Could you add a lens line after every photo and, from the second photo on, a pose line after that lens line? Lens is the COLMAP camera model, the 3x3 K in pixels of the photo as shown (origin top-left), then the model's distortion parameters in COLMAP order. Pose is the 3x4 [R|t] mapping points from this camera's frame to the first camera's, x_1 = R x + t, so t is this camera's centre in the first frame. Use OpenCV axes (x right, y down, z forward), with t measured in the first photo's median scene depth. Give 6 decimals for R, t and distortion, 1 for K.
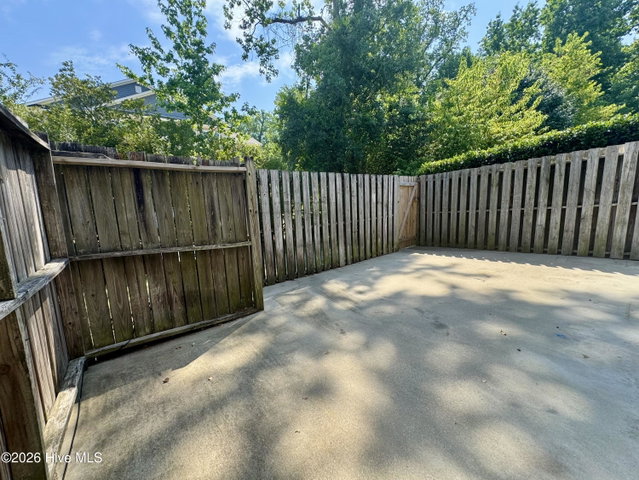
lens RADIAL K [[253.7, 0, 319.5], [0, 253.7, 240.0], [0, 0, 1]] dist [-0.001998, 0.000179]
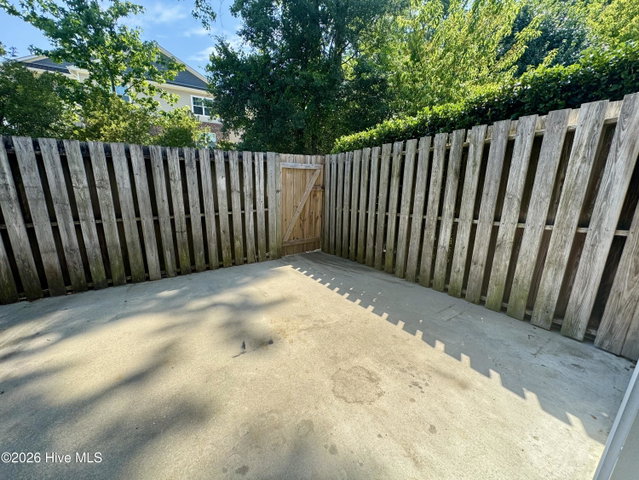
lens RADIAL K [[254.2, 0, 319.5], [0, 254.2, 240.0], [0, 0, 1]] dist [0.000614, 0.000169]
pose [[0.992938, 0.079608, -0.087954, 0.640222], [-0.071612, 0.993309, 0.090602, -0.110892], [0.094579, -0.083664, 0.991996, 0.371075]]
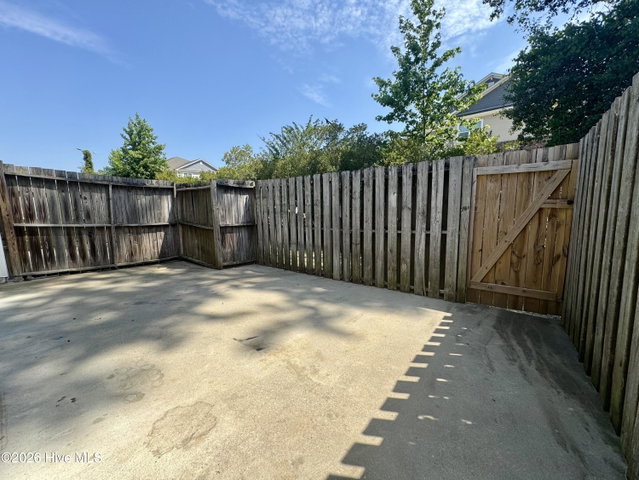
lens RADIAL K [[254.2, 0, 319.5], [0, 254.2, 240.0], [0, 0, 1]] dist [0.000614, 0.000169]
pose [[0.236000, 0.163392, -0.957918, 0.948880], [-0.139009, 0.981301, 0.133134, -0.146734], [0.961759, 0.101739, 0.254300, 0.759891]]
